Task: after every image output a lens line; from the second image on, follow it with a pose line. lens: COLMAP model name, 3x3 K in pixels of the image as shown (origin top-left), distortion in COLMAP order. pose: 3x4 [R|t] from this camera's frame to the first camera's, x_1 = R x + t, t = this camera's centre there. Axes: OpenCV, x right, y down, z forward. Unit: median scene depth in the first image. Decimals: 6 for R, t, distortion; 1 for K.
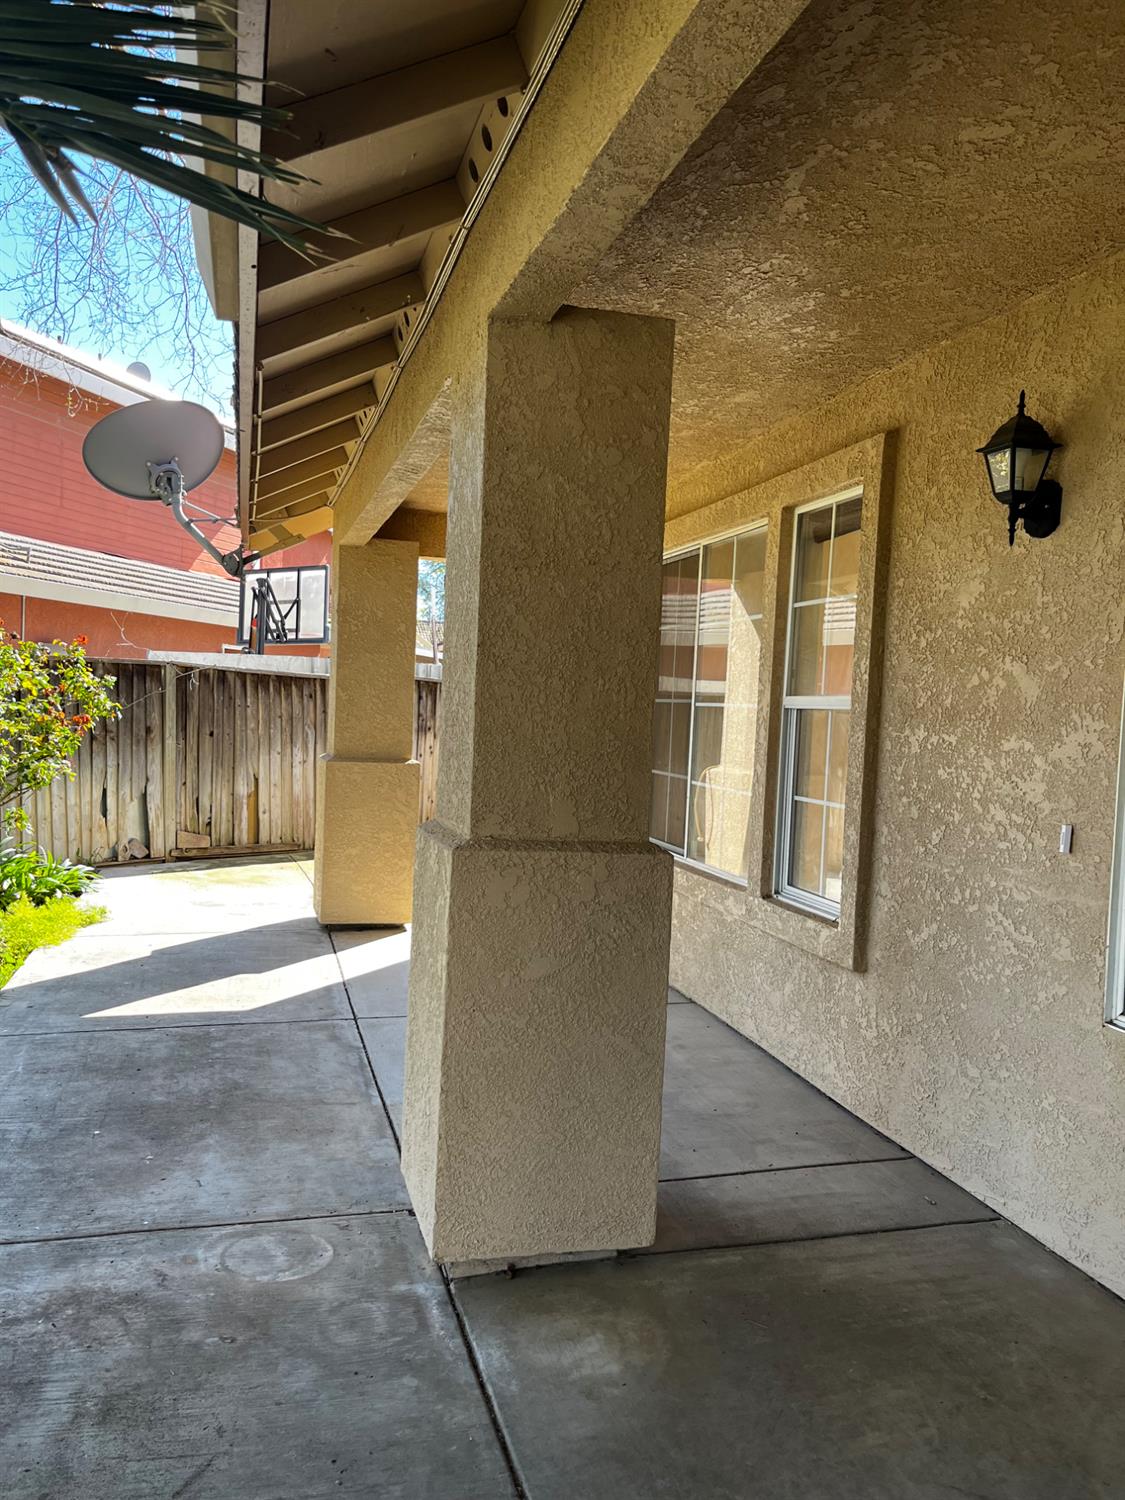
lens RADIAL K [[1141.7, 0, 558.7], [0, 1141.7, 755.7], [0, 0, 1]] dist [0.041201, -0.012815]
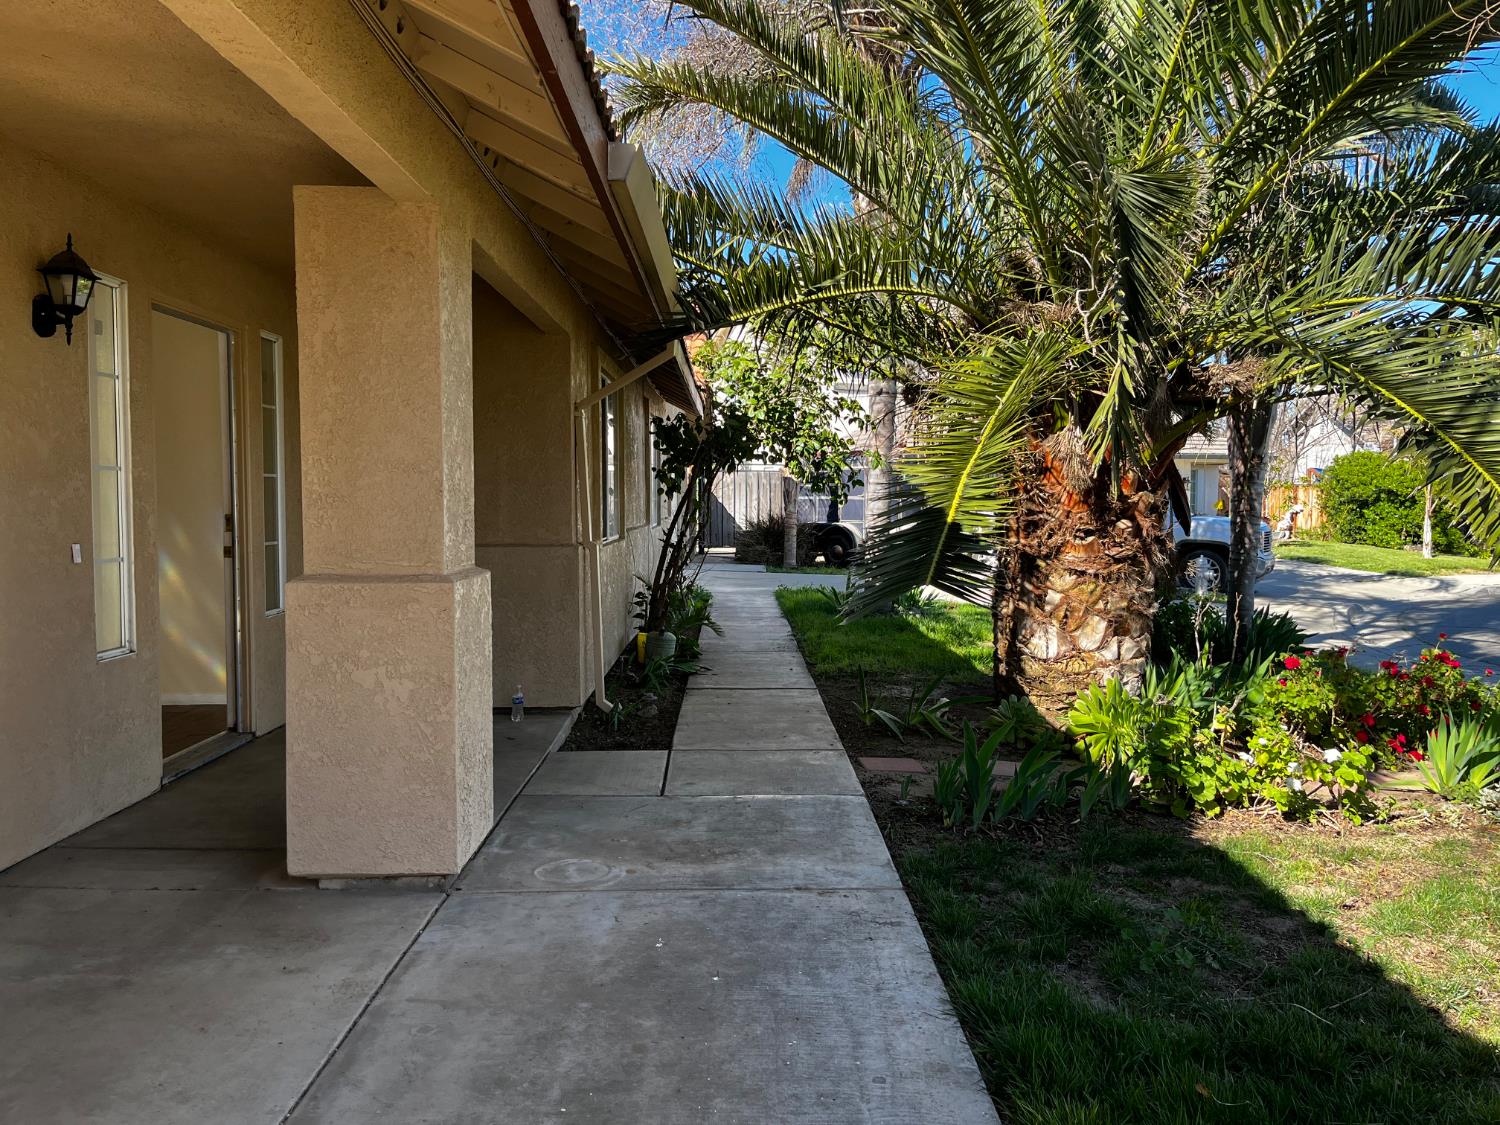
lens RADIAL K [[1141.7, 0, 752.9], [0, 1141.7, 562.4], [0, 0, 1]] dist [0.041201, -0.012815]
pose [[-0.966558, -0.055546, 0.250360, -0.772682], [-0.026277, 0.992574, 0.118770, -0.115421], [-0.255098, 0.108220, -0.960840, 2.207258]]
